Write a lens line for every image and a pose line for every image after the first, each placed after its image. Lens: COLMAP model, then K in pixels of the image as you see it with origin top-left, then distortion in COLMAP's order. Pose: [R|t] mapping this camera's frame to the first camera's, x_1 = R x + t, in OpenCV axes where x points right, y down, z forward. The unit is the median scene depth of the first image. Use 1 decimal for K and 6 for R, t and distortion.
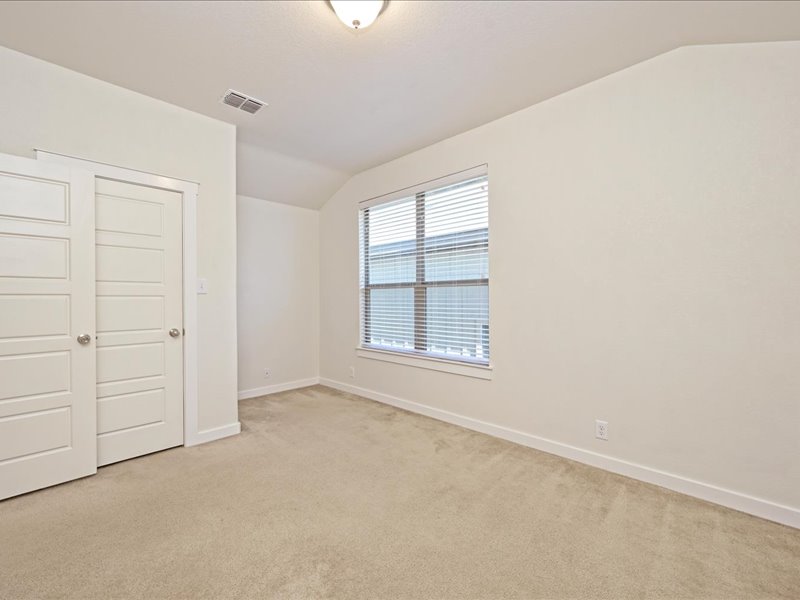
lens RADIAL K [[355.6, 0, 398.4], [0, 355.6, 294.9], [0, 0, 1]] dist [0.003286, -0.001214]
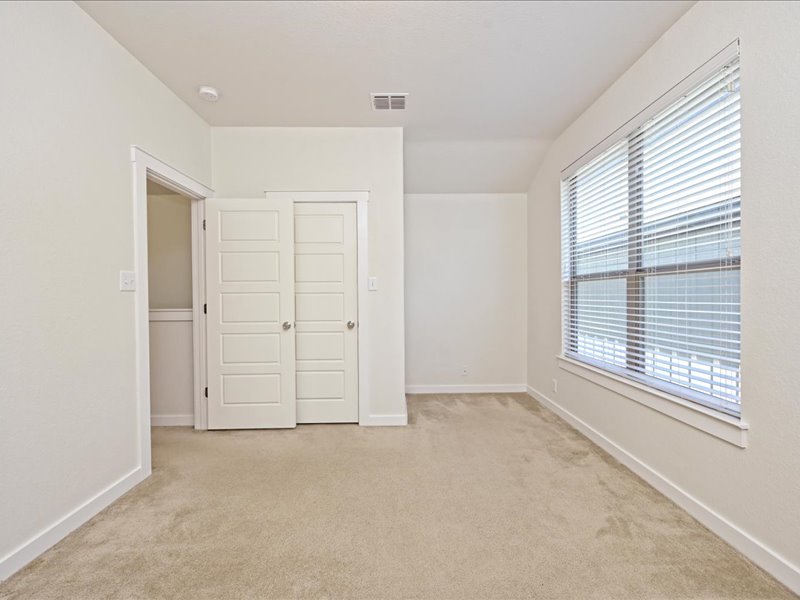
lens RADIAL K [[355.6, 0, 400.5], [0, 355.6, 296.0], [0, 0, 1]] dist [0.003286, -0.001214]
pose [[0.705986, 0.000128, -0.708226, 0.237418], [0.011641, 0.999863, 0.011786, 0.001274], [0.708130, -0.016565, 0.705887, 0.232837]]
